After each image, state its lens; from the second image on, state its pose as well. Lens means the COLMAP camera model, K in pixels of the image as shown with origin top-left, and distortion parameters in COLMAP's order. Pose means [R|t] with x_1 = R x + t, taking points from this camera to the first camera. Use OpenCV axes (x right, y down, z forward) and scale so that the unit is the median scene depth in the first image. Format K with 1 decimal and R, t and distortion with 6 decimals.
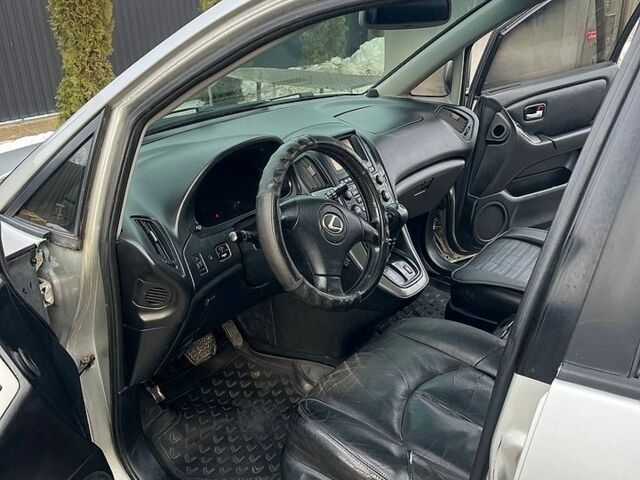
lens RADIAL K [[598.3, 0, 320.0], [0, 598.3, 240.0], [0, 0, 1]] dist [0.028580, -0.025771]
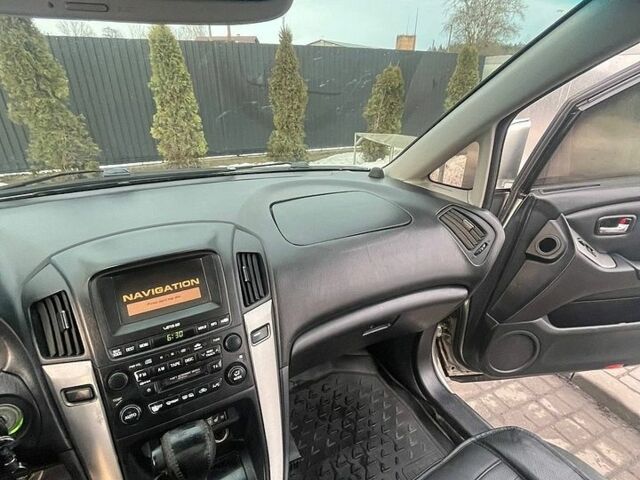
lens RADIAL K [[337.3, 0, 320.0], [0, 337.3, 240.0], [0, 0, 1]] dist [0.000328, -0.000849]
pose [[0.914616, 0.196625, -0.353293, 0.187276], [-0.186620, 0.980440, 0.062535, -0.160307], [0.358679, 0.008736, 0.933420, 0.514902]]
